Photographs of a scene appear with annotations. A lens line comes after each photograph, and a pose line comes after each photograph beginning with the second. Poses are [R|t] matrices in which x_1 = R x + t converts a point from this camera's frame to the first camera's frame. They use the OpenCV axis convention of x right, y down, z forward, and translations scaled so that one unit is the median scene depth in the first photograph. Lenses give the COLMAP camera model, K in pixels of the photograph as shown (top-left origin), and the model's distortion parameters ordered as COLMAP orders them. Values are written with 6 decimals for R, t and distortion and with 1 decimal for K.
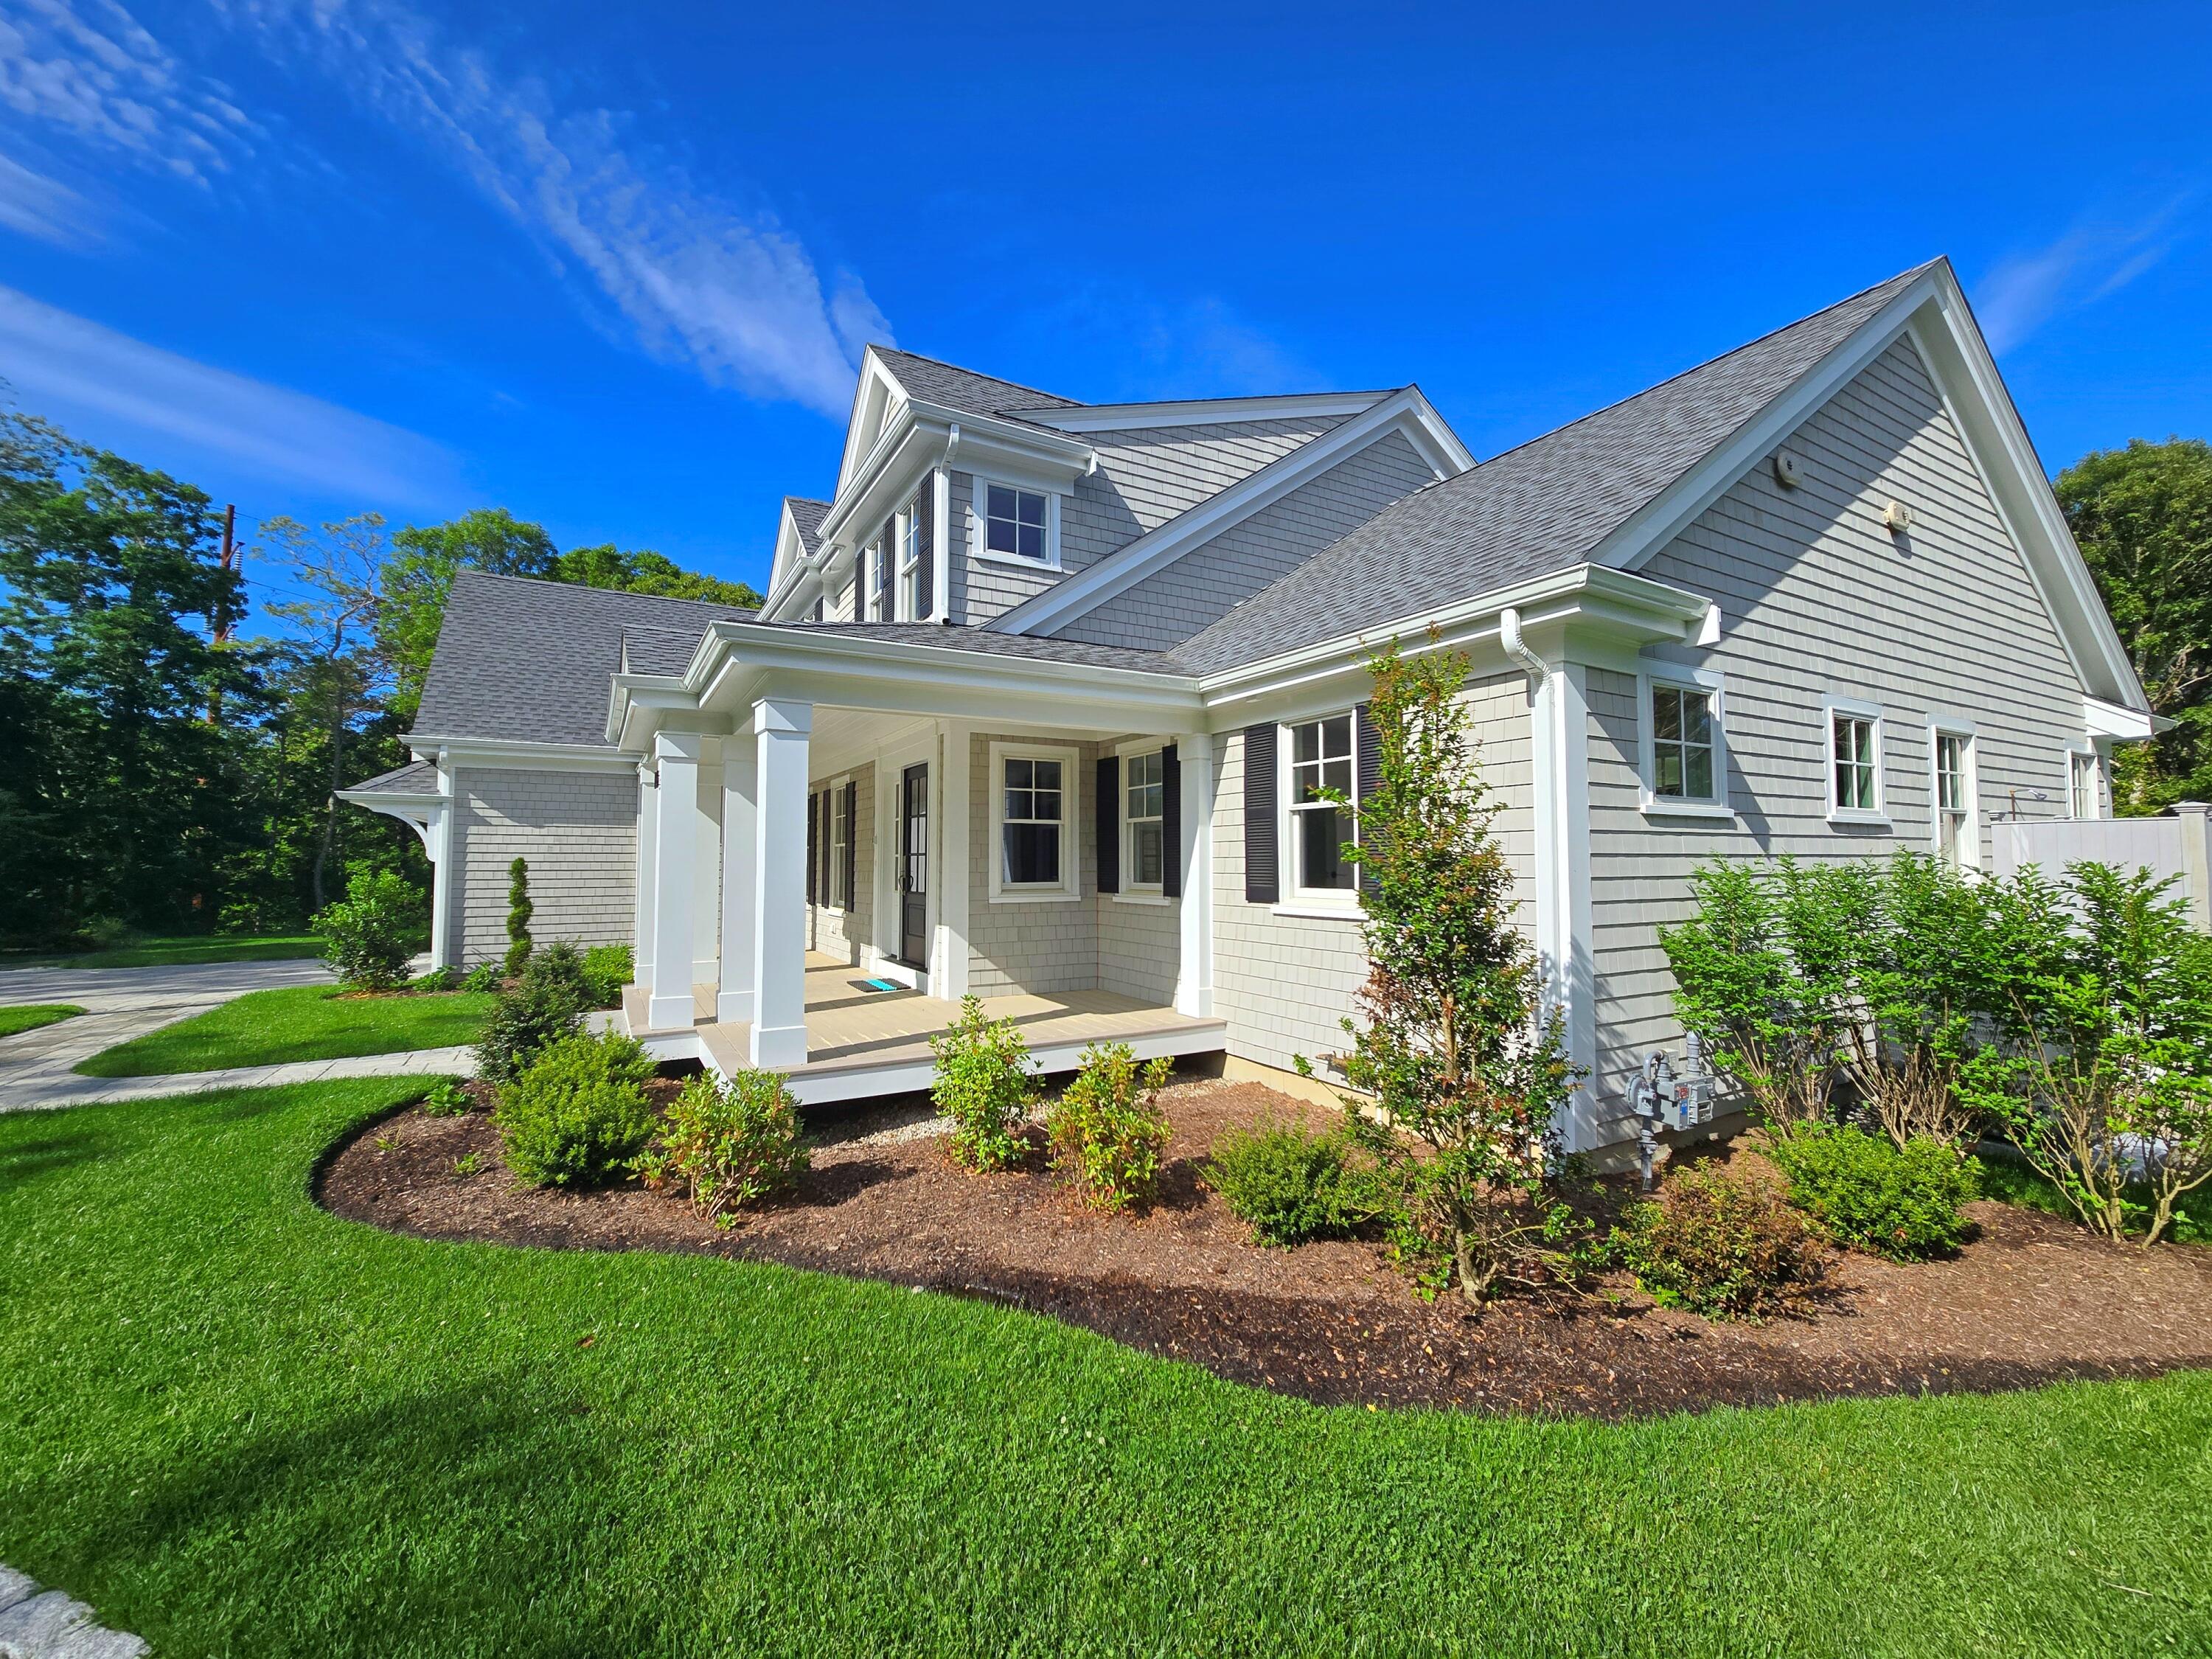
lens RADIAL K [[912.8, 0, 1099.2], [0, 912.8, 842.6], [0, 0, 1]] dist [0.000913, 0.000391]
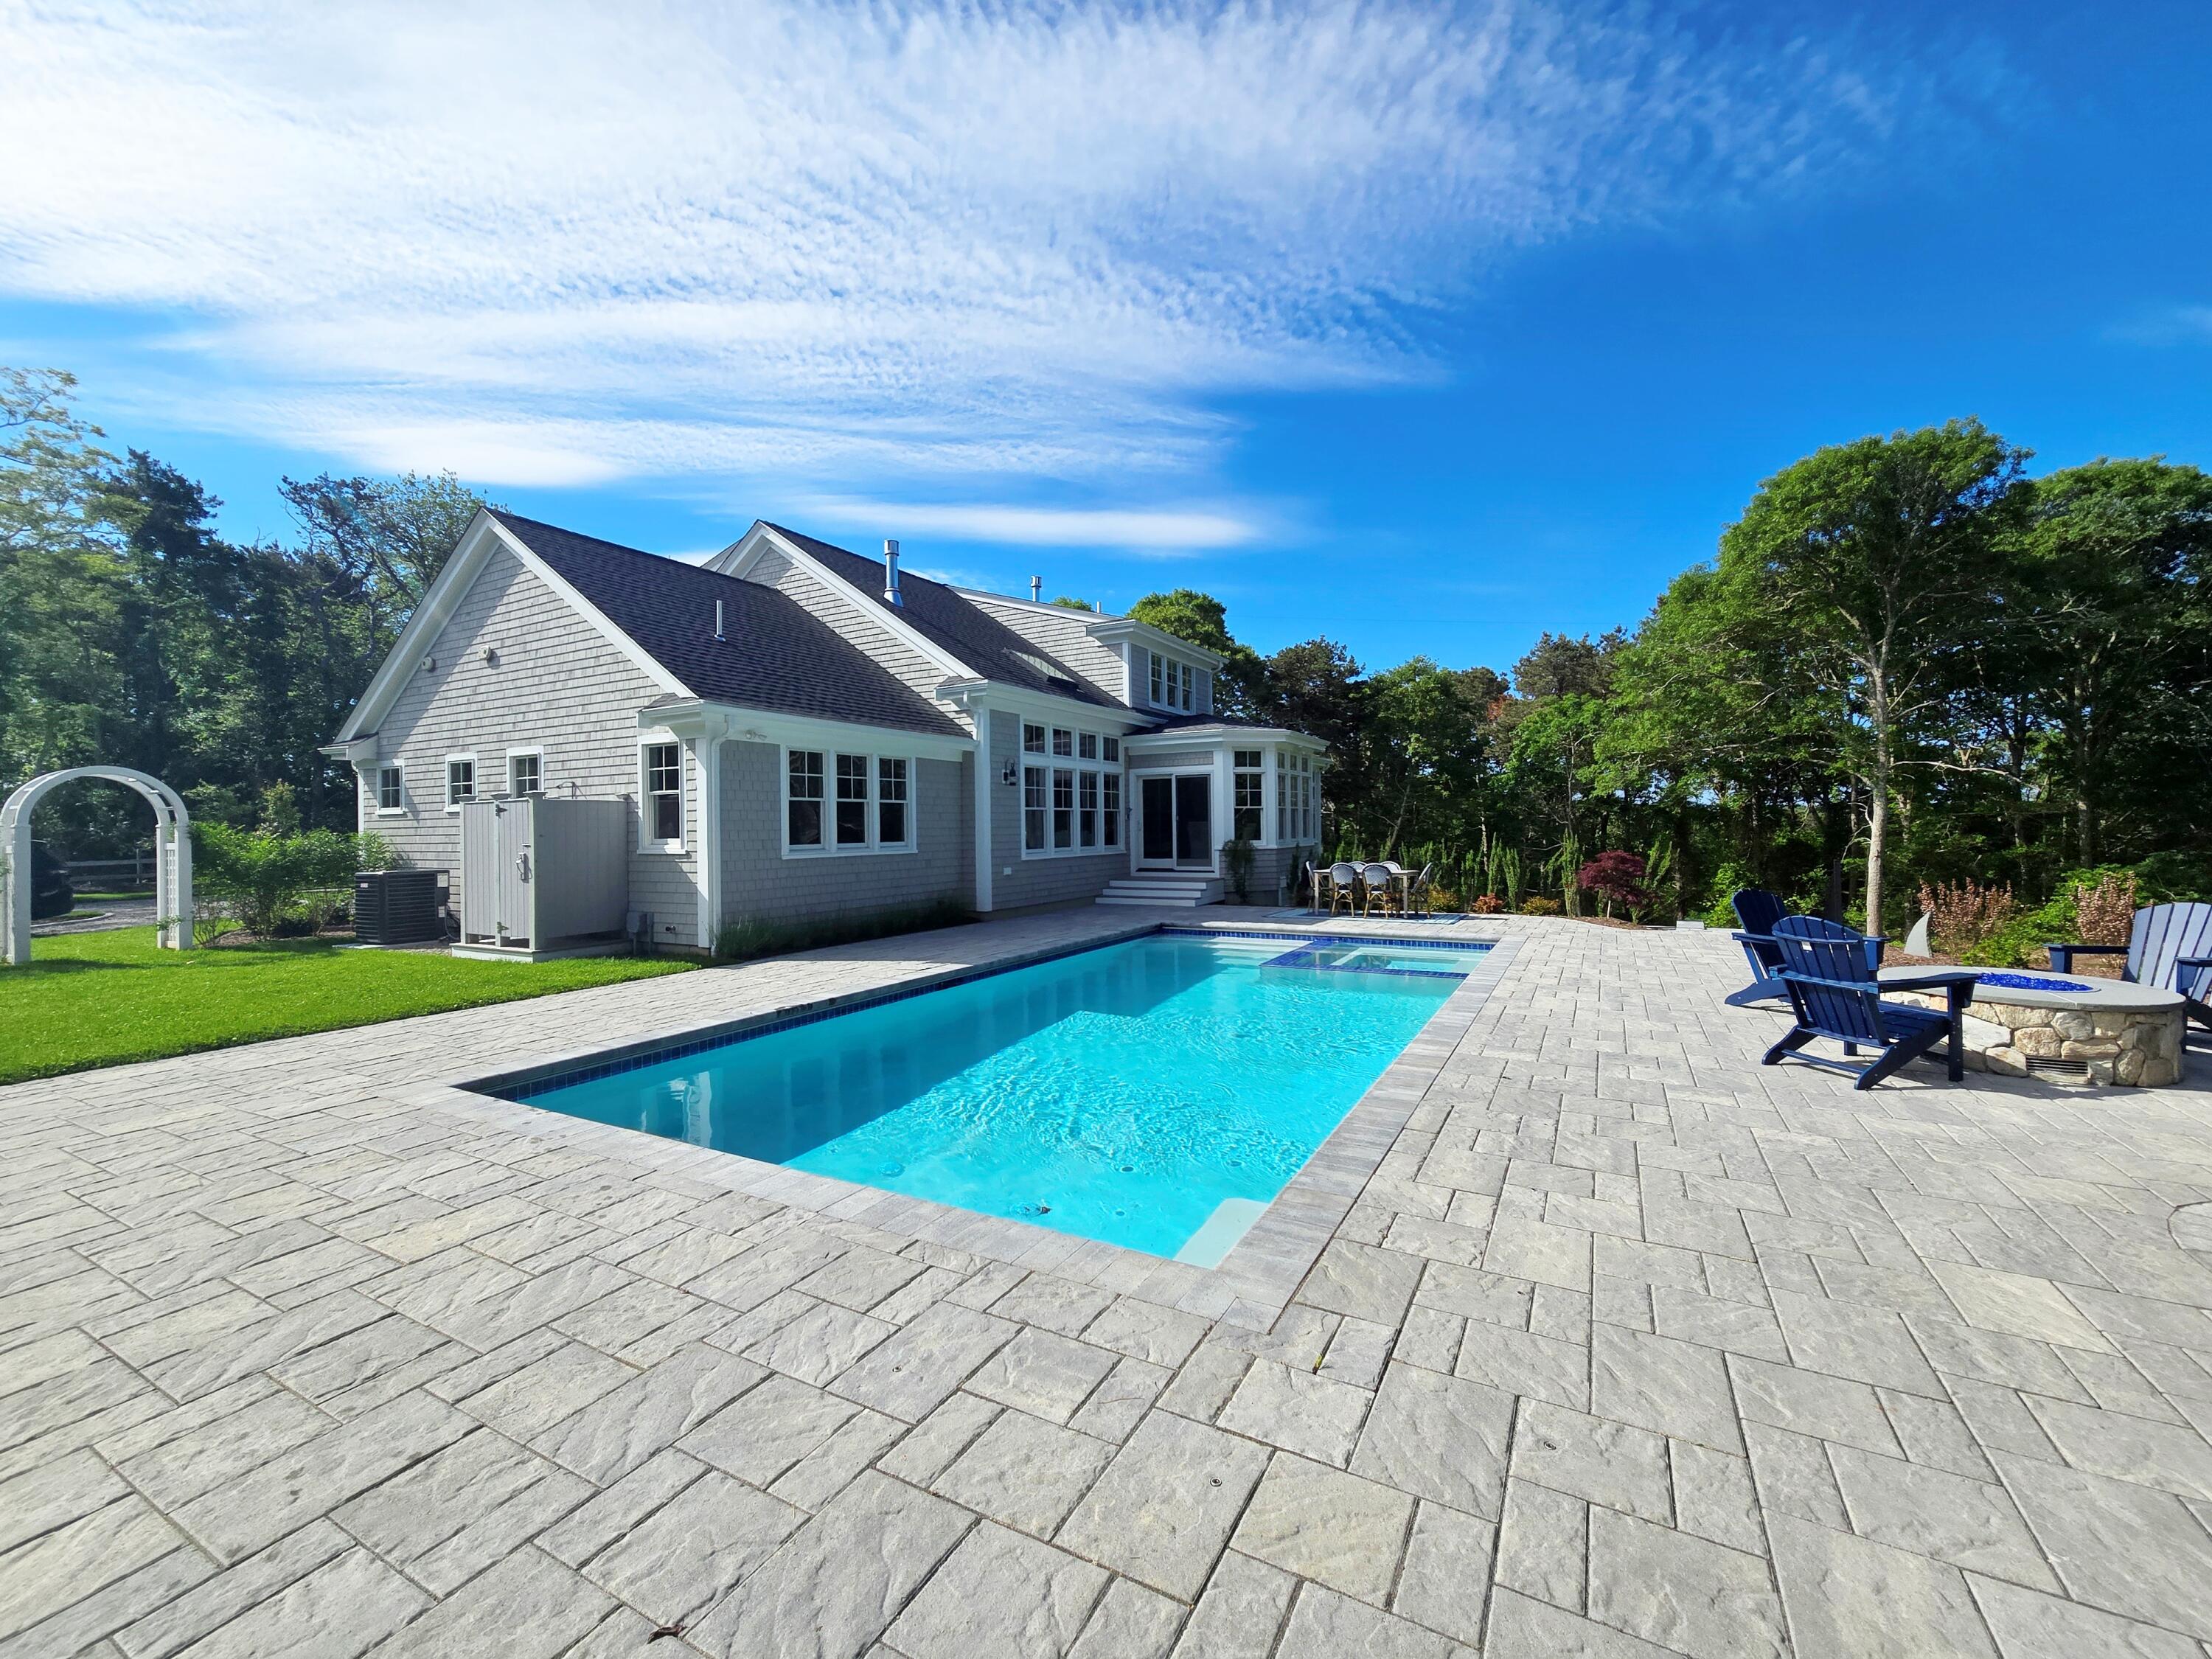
lens RADIAL K [[901.5, 0, 1115.9], [0, 901.5, 816.7], [0, 0, 1]] dist [-0.002076, 0.000532]
pose [[0.528821, -0.016022, -0.848582, 0.792411], [0.036647, 0.999320, 0.003970, 0.009245], [0.847942, -0.033198, 0.529049, 0.271917]]
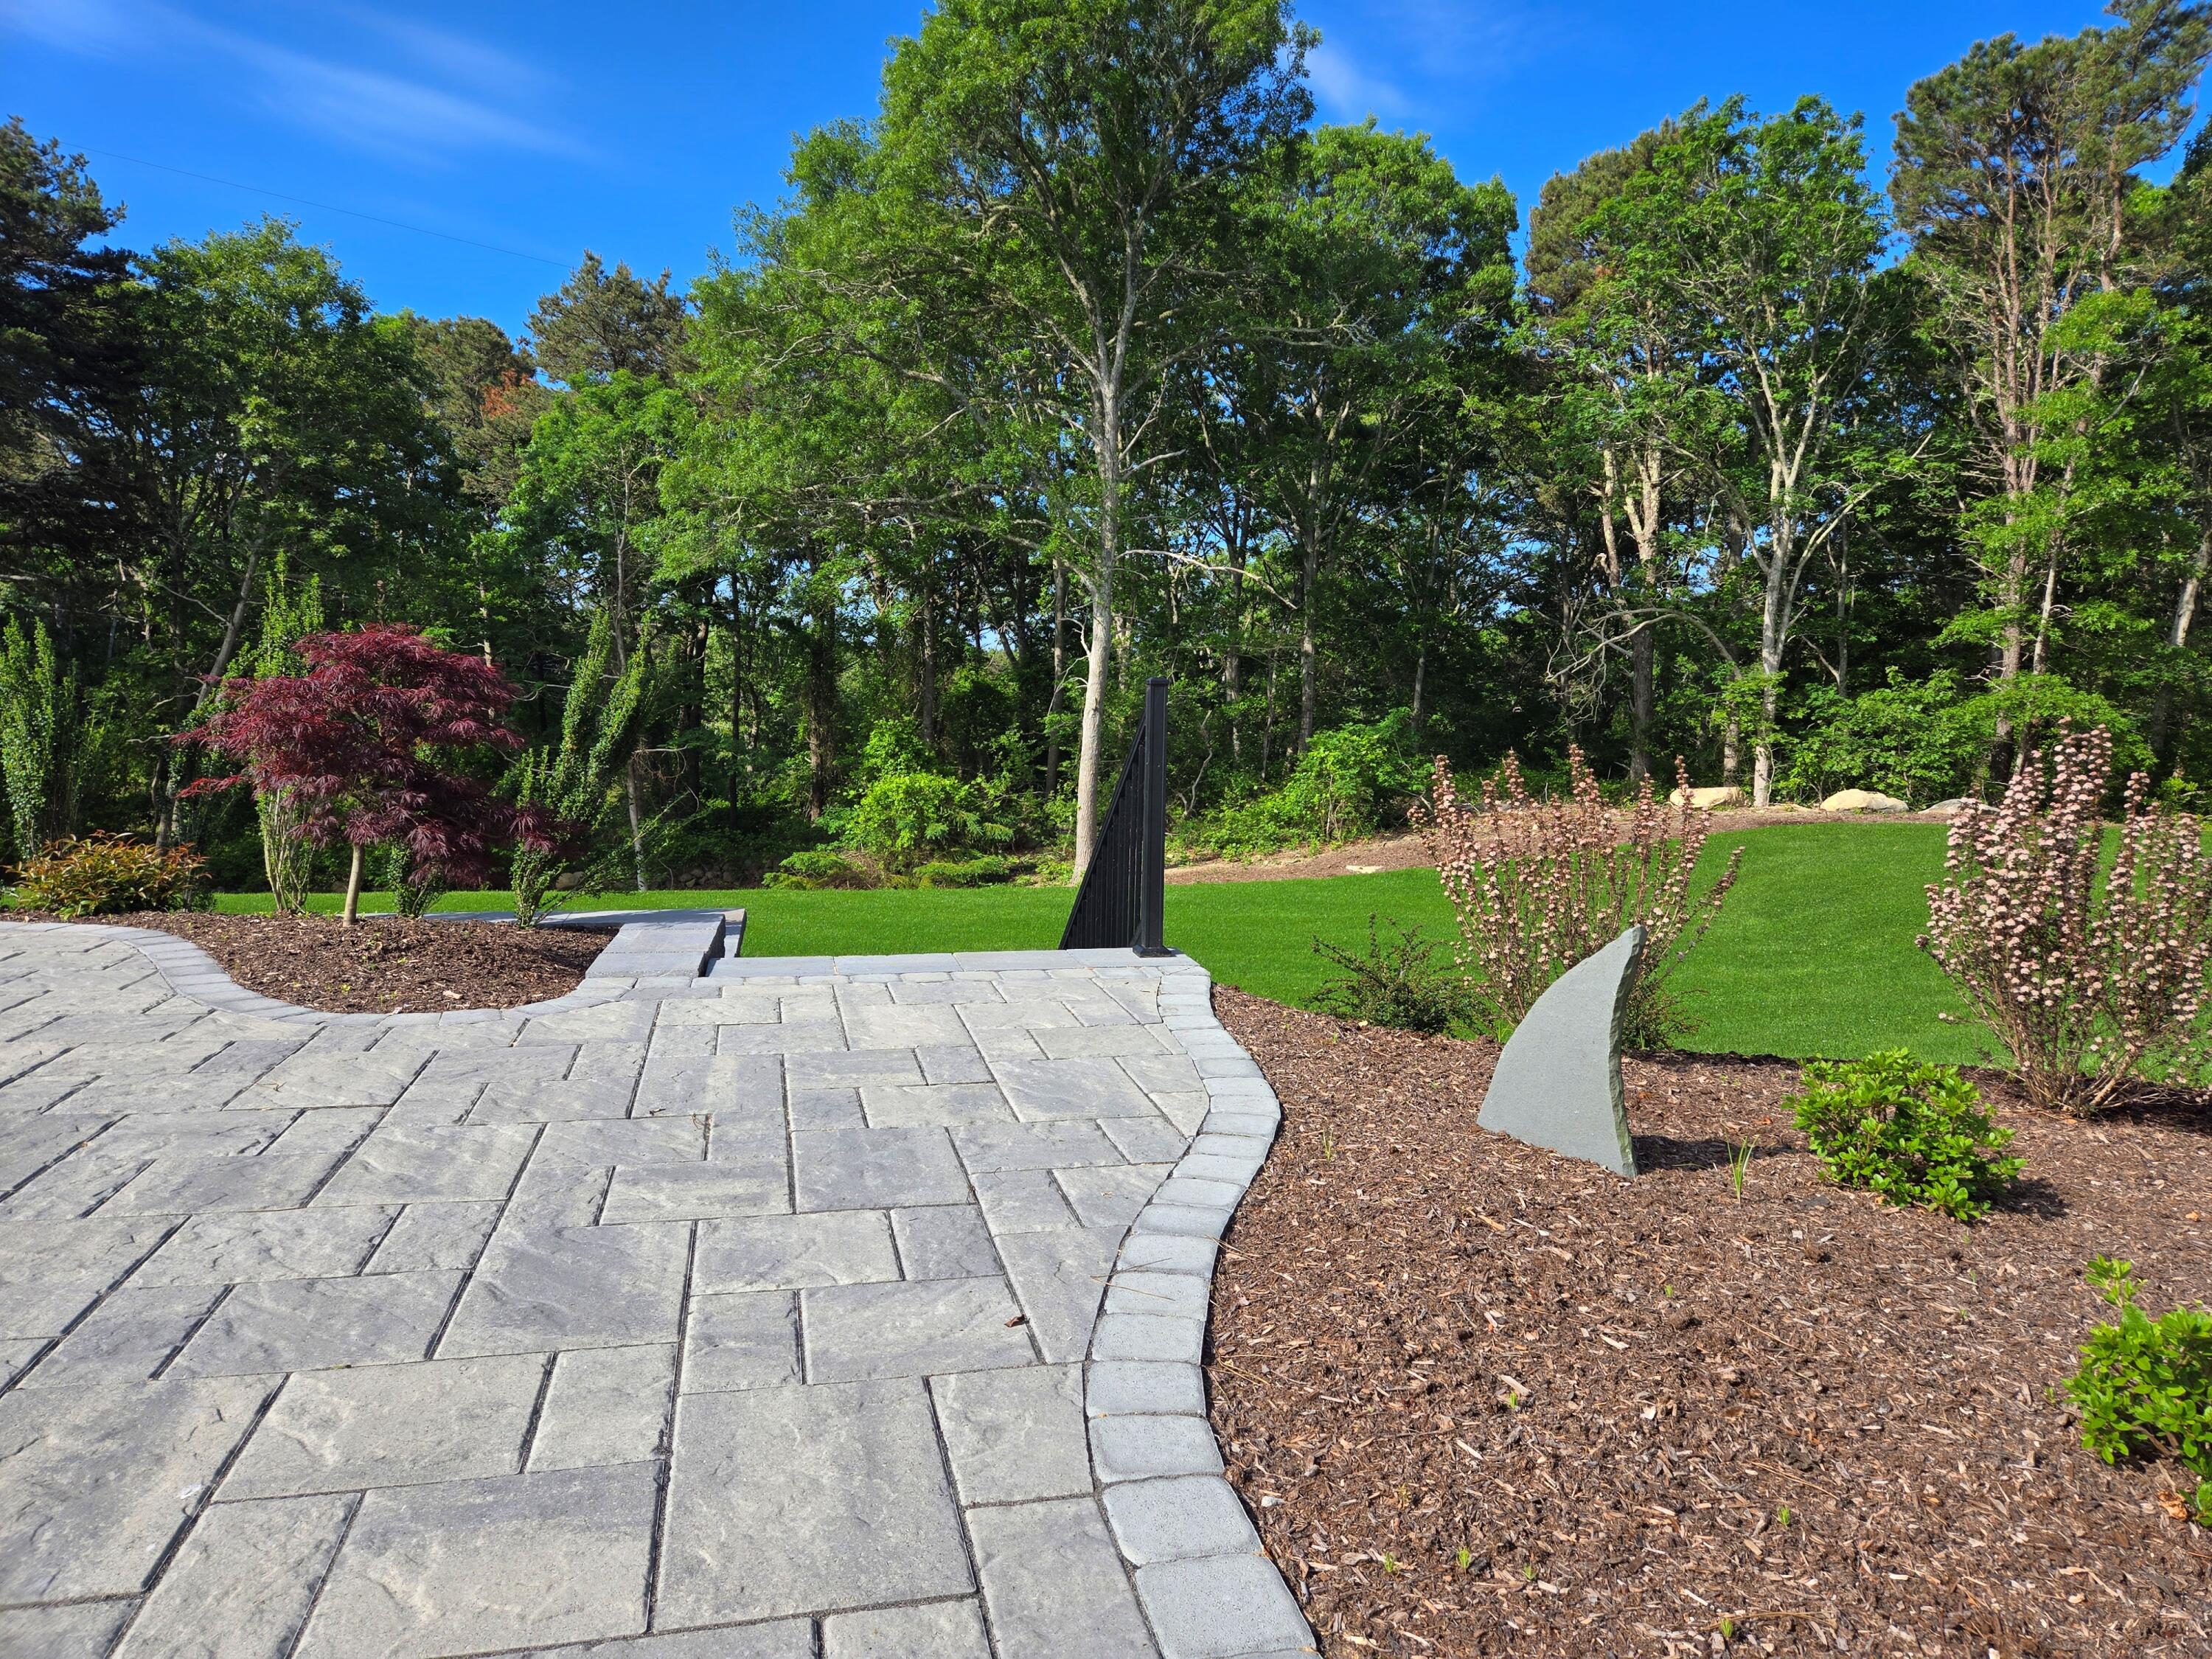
lens RADIAL K [[1463.8, 0, 1116.7], [0, 1463.8, 818.5], [0, 0, 1]] dist [0.084611, -0.070070]
pose [[0.963047, 0.052127, -0.264243, 0.651853], [-0.018810, 0.991714, 0.127081, 0.038718], [0.268678, -0.117414, 0.956047, 0.616308]]
